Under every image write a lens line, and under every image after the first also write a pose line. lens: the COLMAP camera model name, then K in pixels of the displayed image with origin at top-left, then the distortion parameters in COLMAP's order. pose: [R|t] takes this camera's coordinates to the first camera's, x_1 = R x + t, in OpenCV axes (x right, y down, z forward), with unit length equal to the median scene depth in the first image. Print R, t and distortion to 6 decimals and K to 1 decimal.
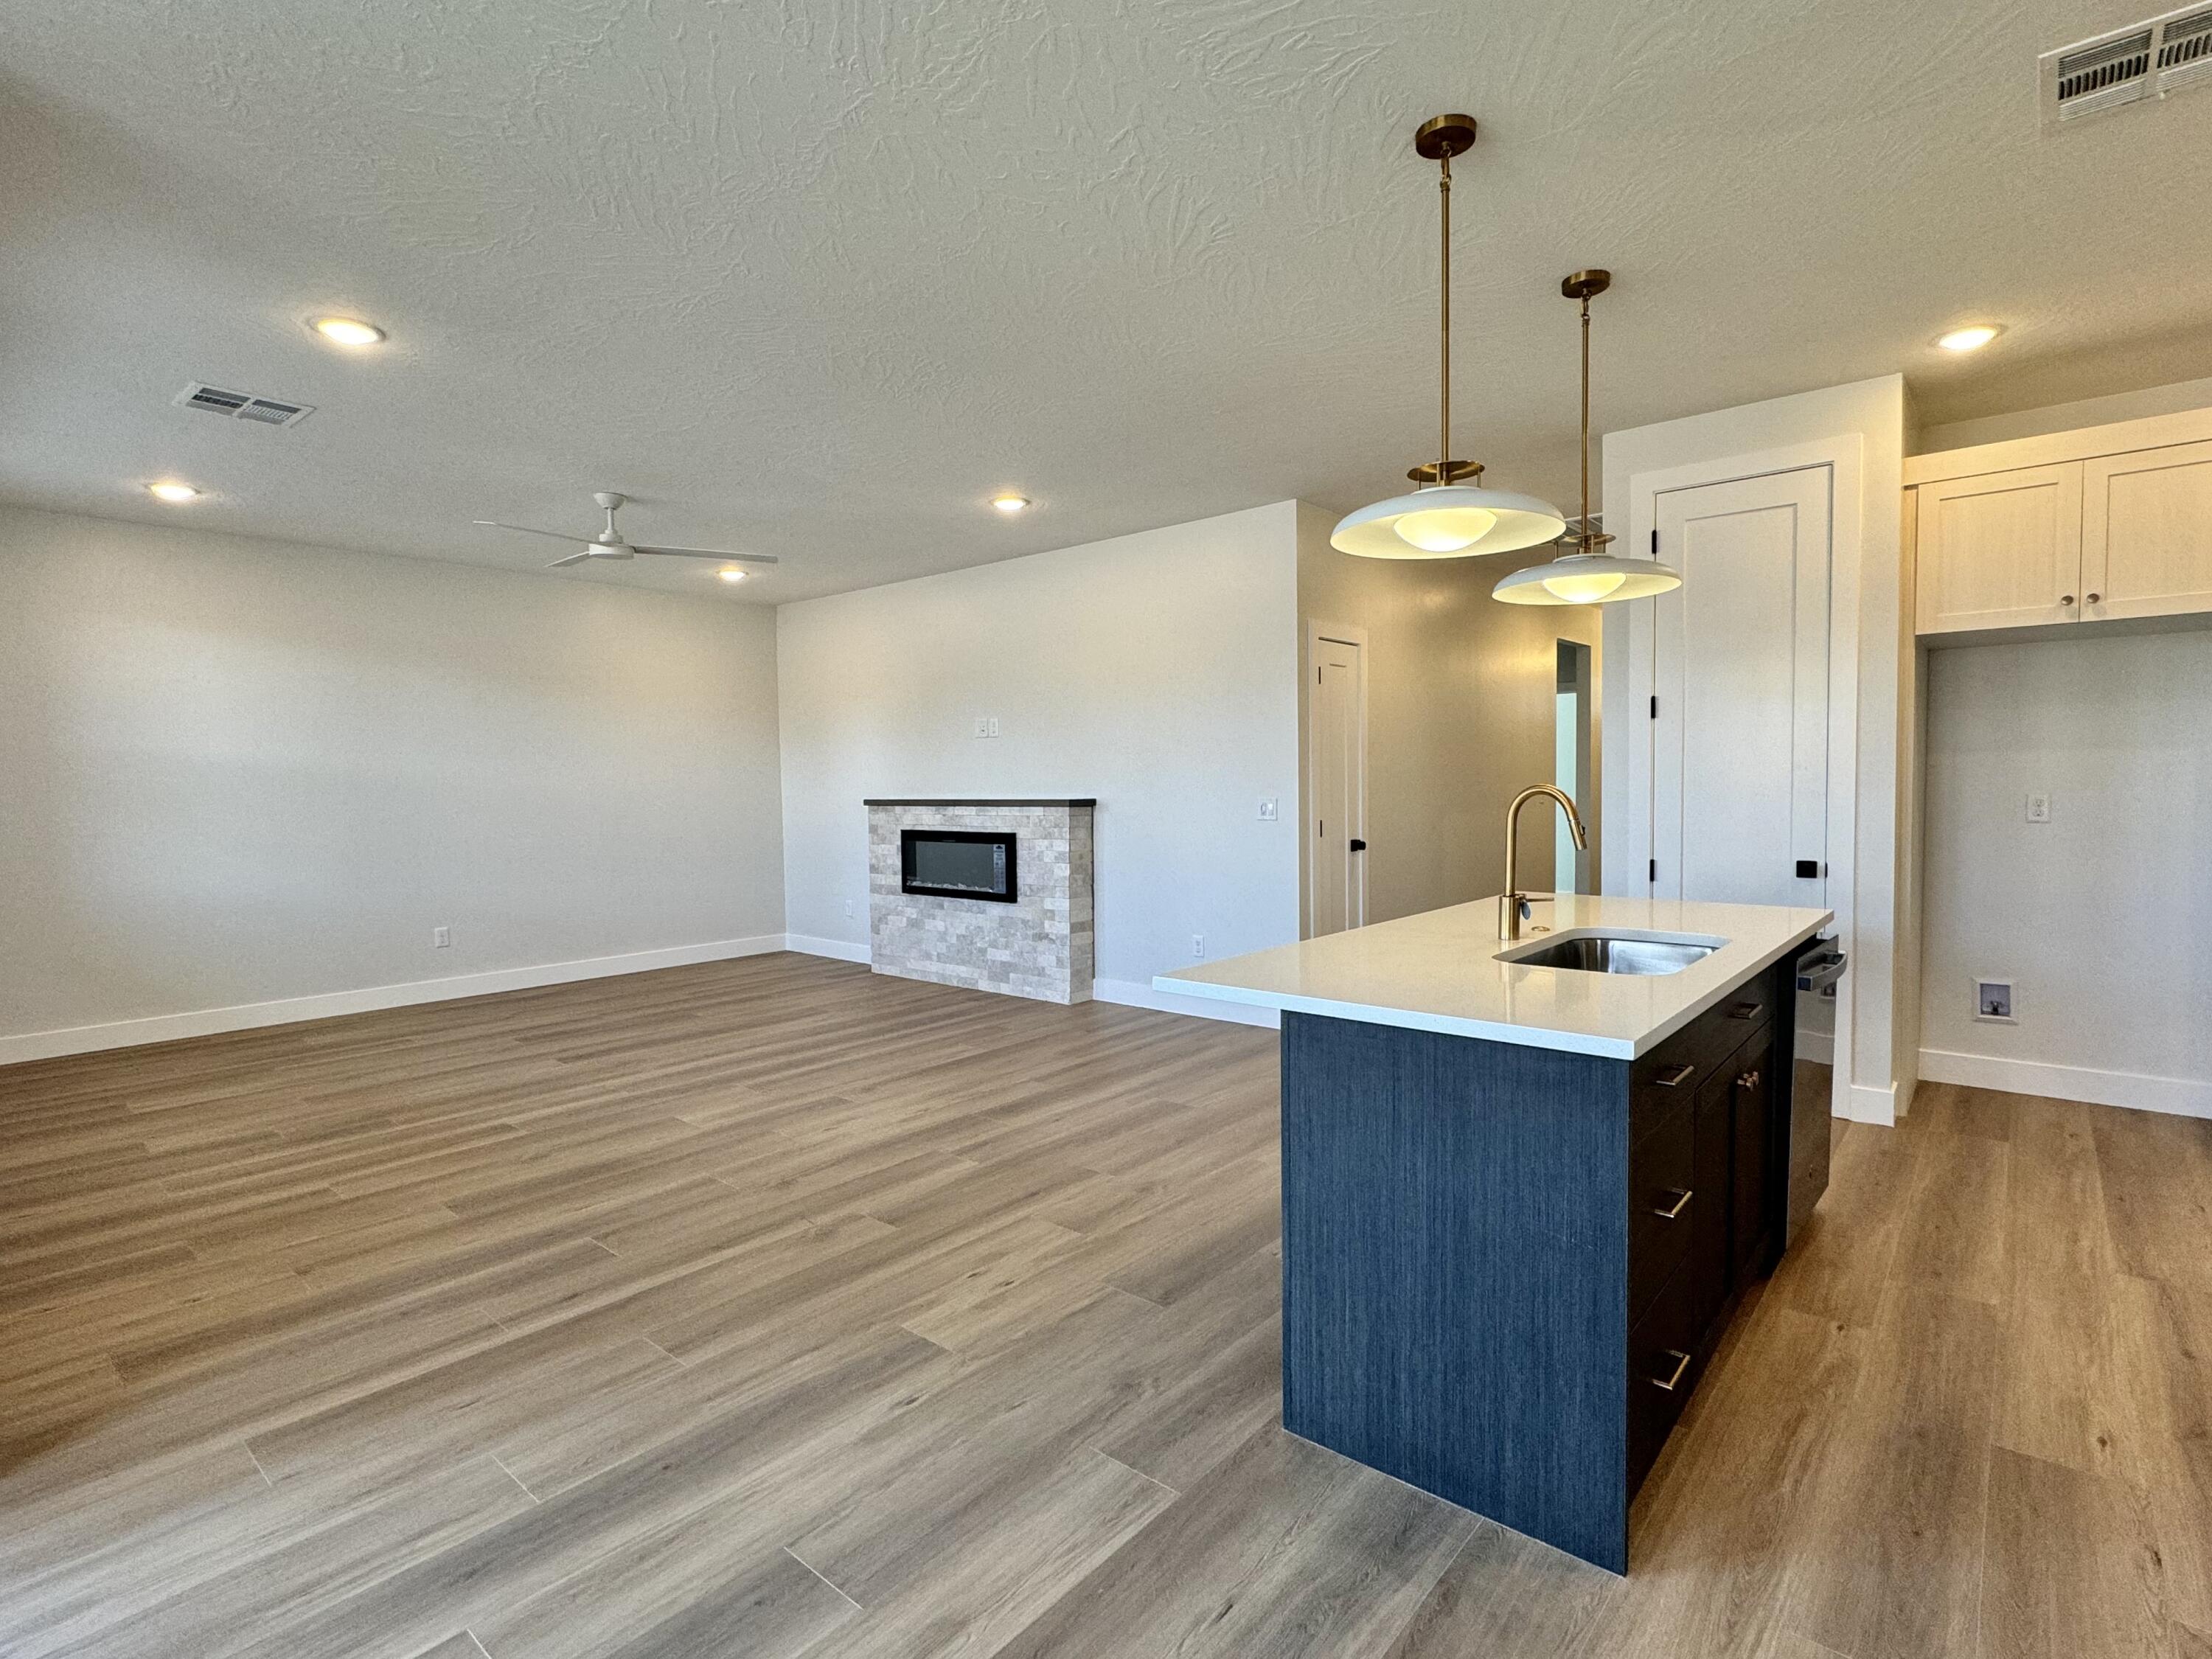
lens RADIAL K [[1083.6, 0, 1106.0], [0, 1083.6, 829.5], [0, 0, 1]] dist [0.002030, -0.000523]
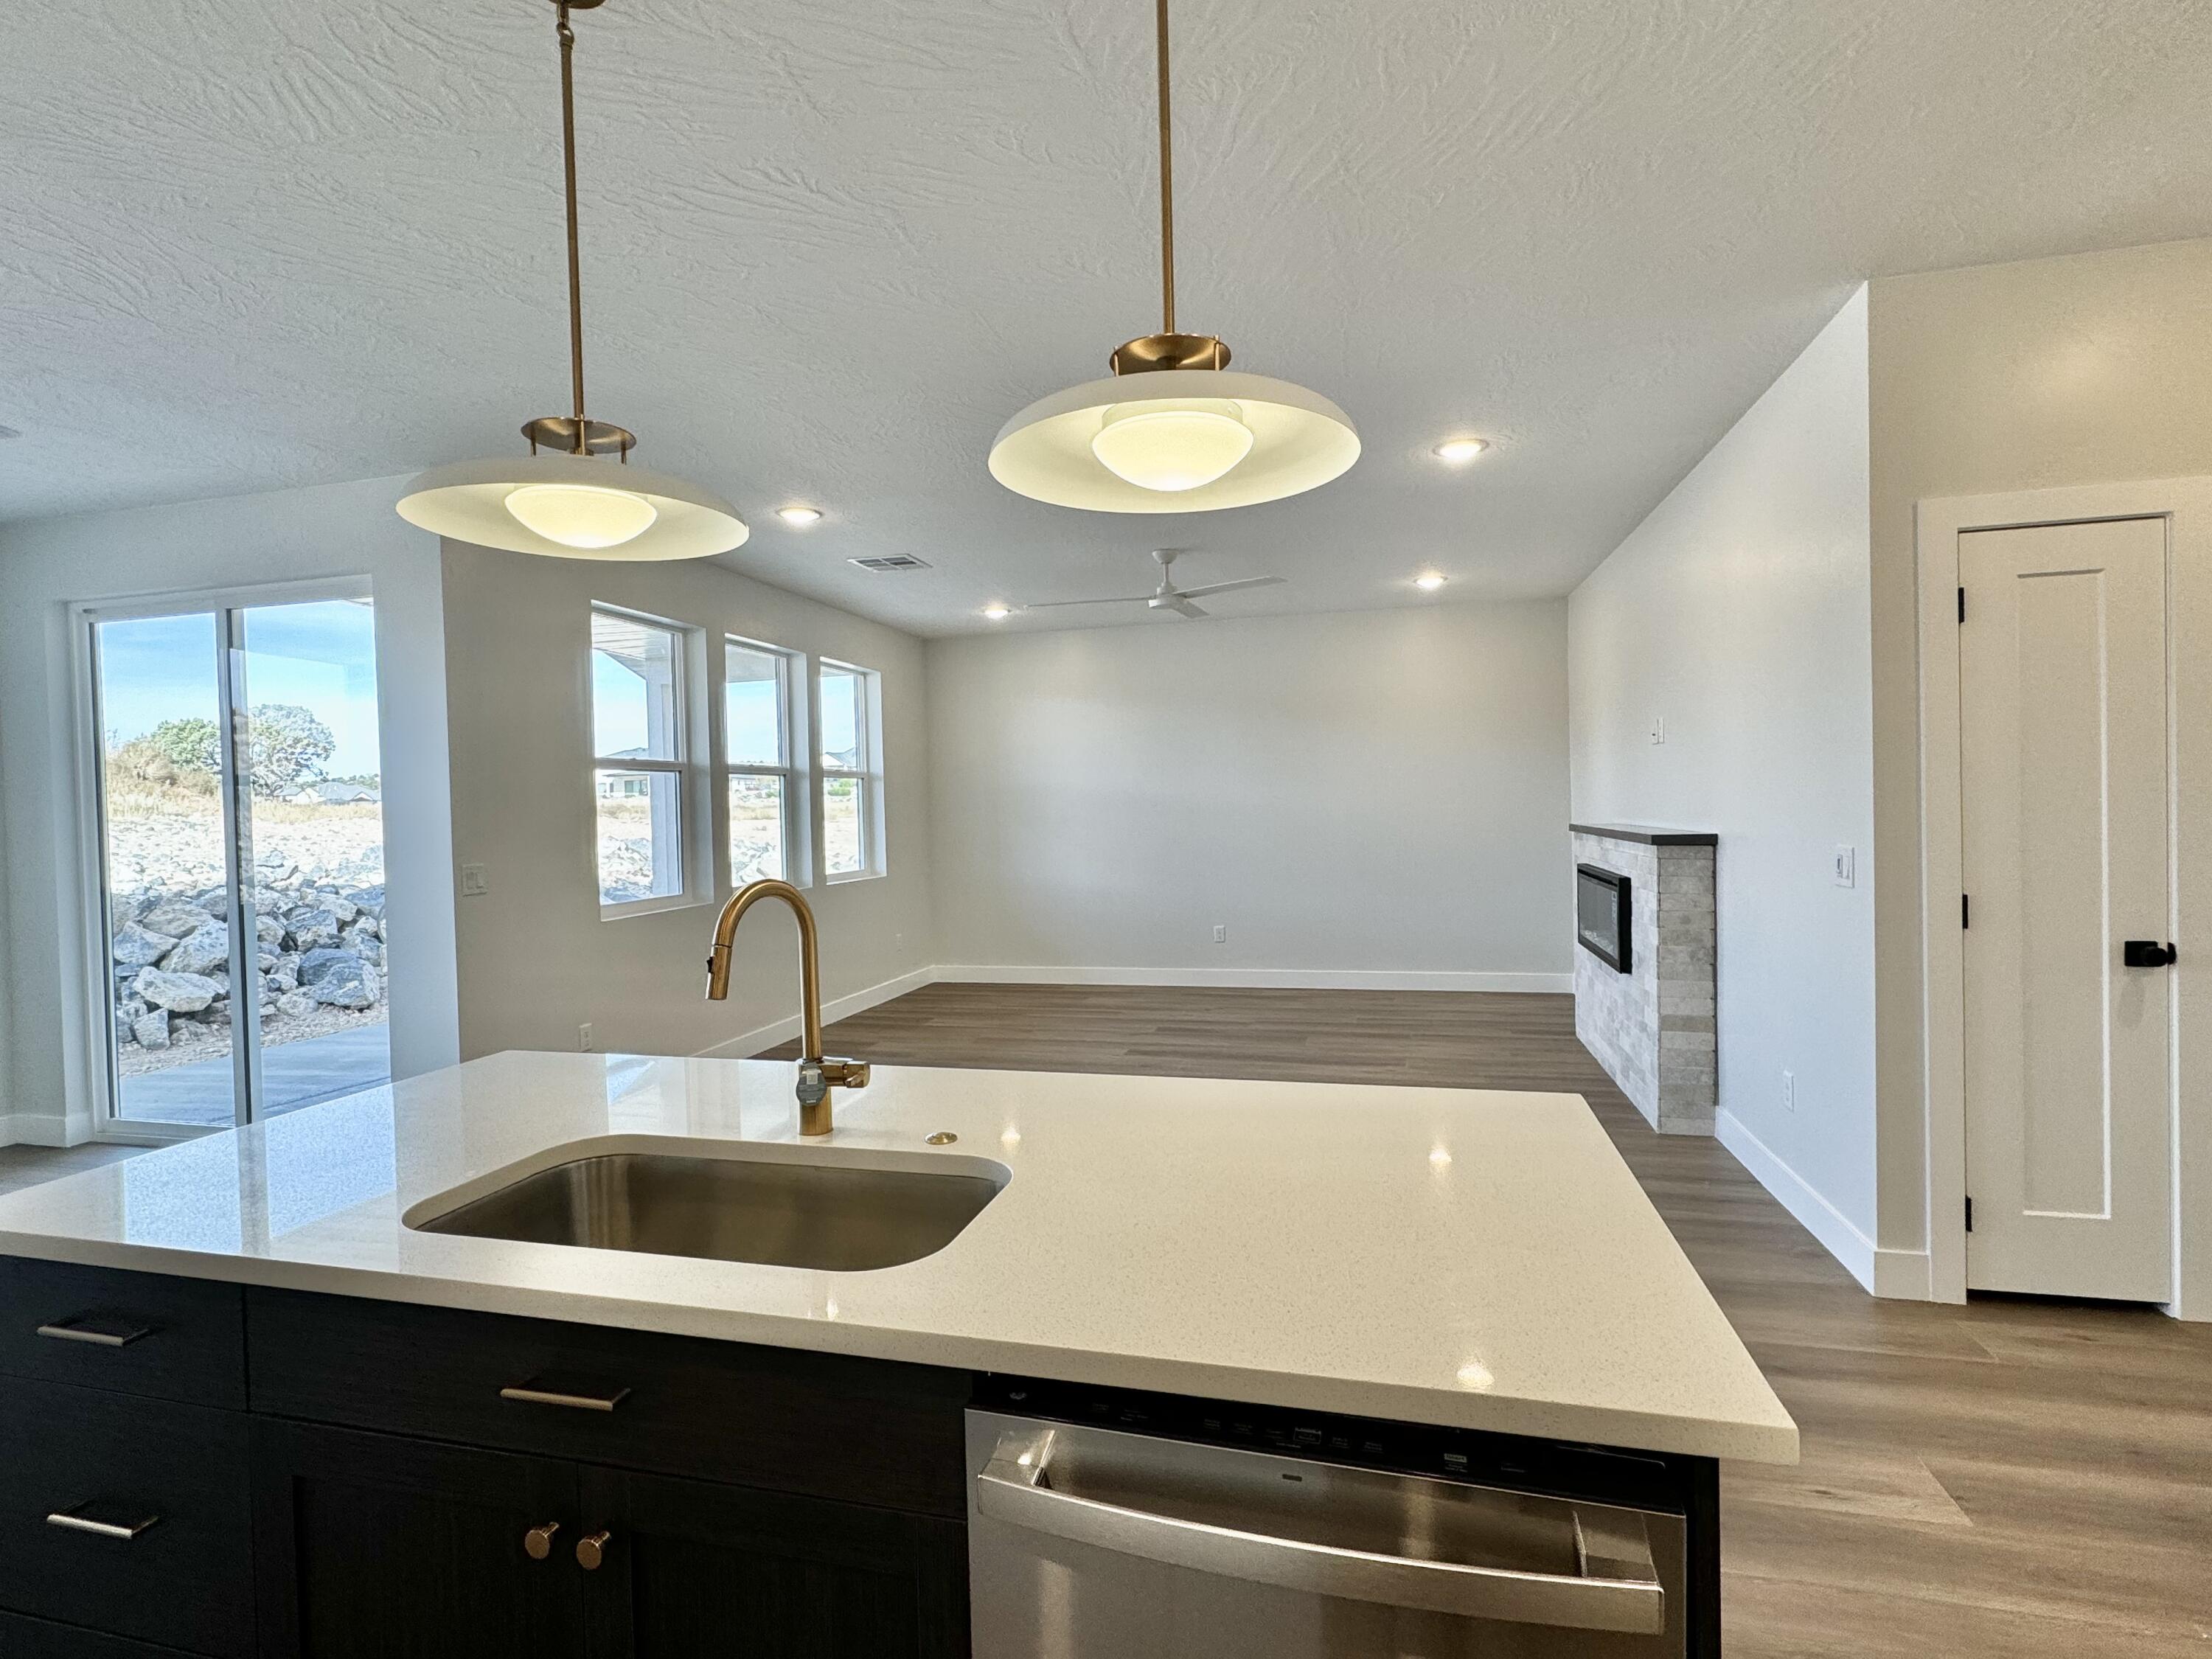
lens RADIAL K [[1083.6, 0, 1106.0], [0, 1083.6, 829.5], [0, 0, 1]] dist [0.002030, -0.000523]
pose [[0.436578, 0.023462, -0.899360, 0.479201], [-0.017495, 0.999692, 0.017587, -0.041076], [0.899496, 0.008056, 0.436854, 0.430907]]
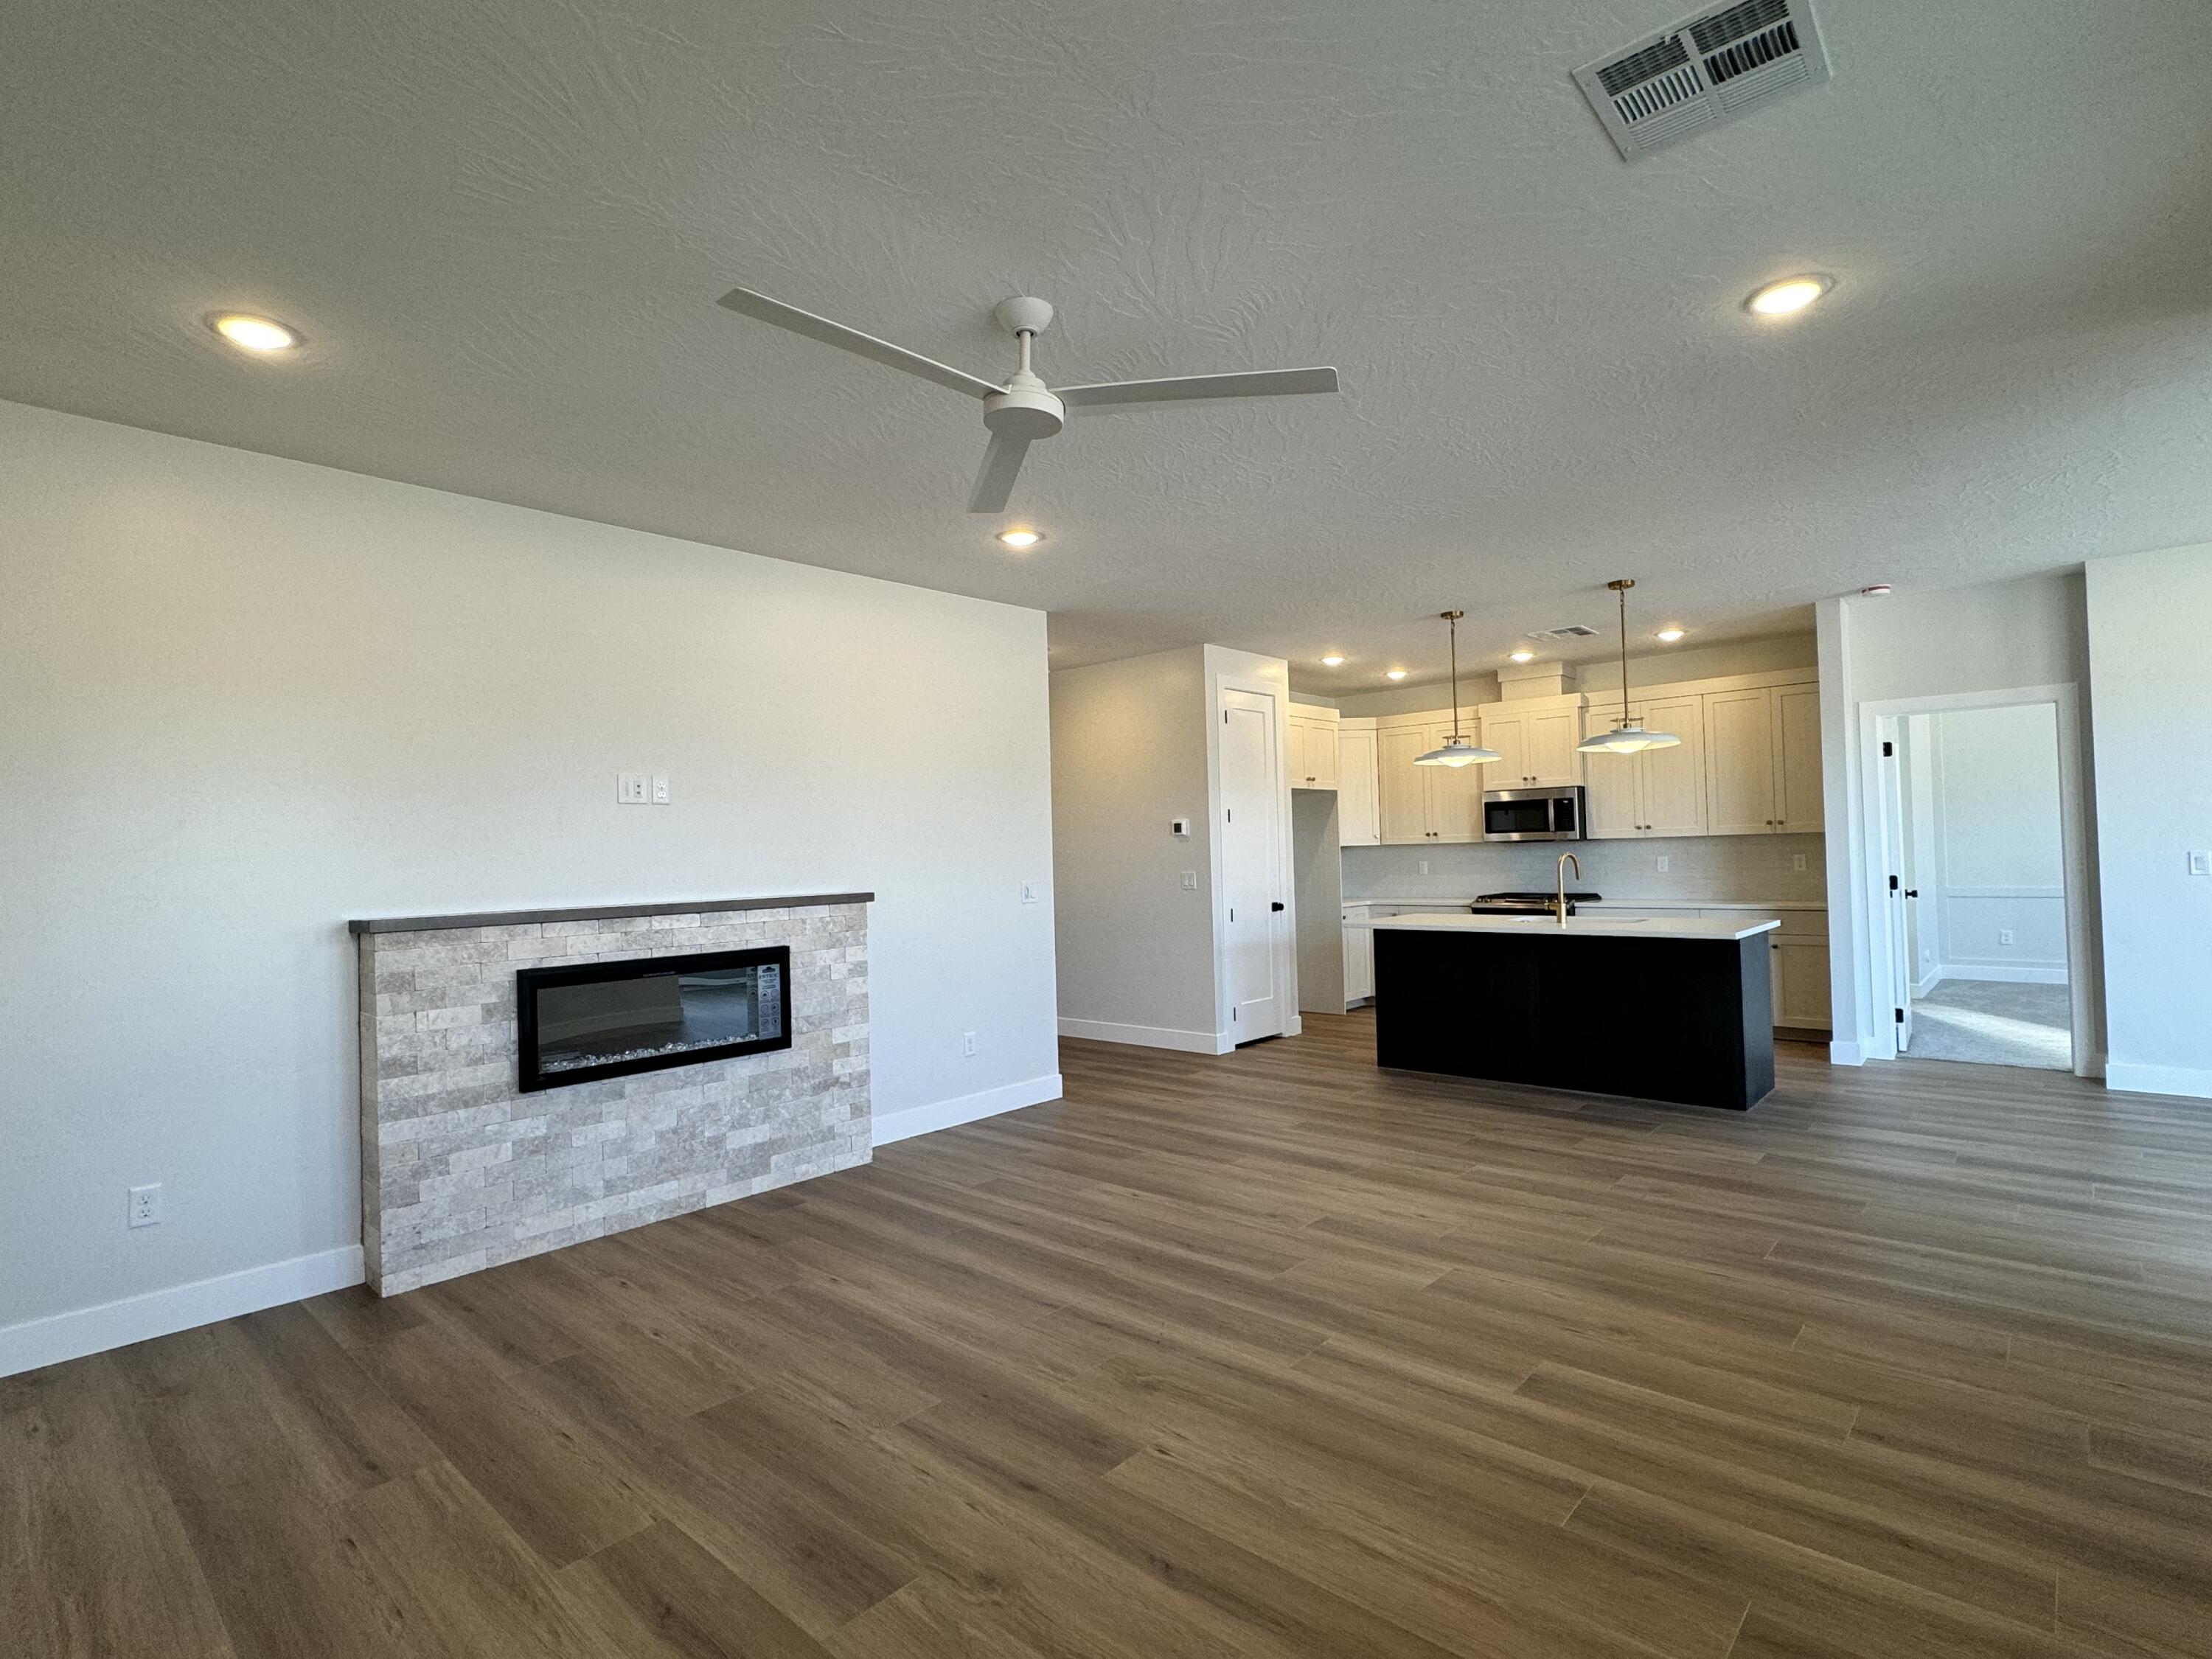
lens RADIAL K [[1083.6, 0, 1106.0], [0, 1083.6, 829.5], [0, 0, 1]] dist [0.002030, -0.000523]
pose [[0.029401, 0.034236, 0.998981, -0.898242], [0.071770, 0.996761, -0.036272, -0.036031], [-0.996988, 0.072764, 0.026848, 0.895965]]
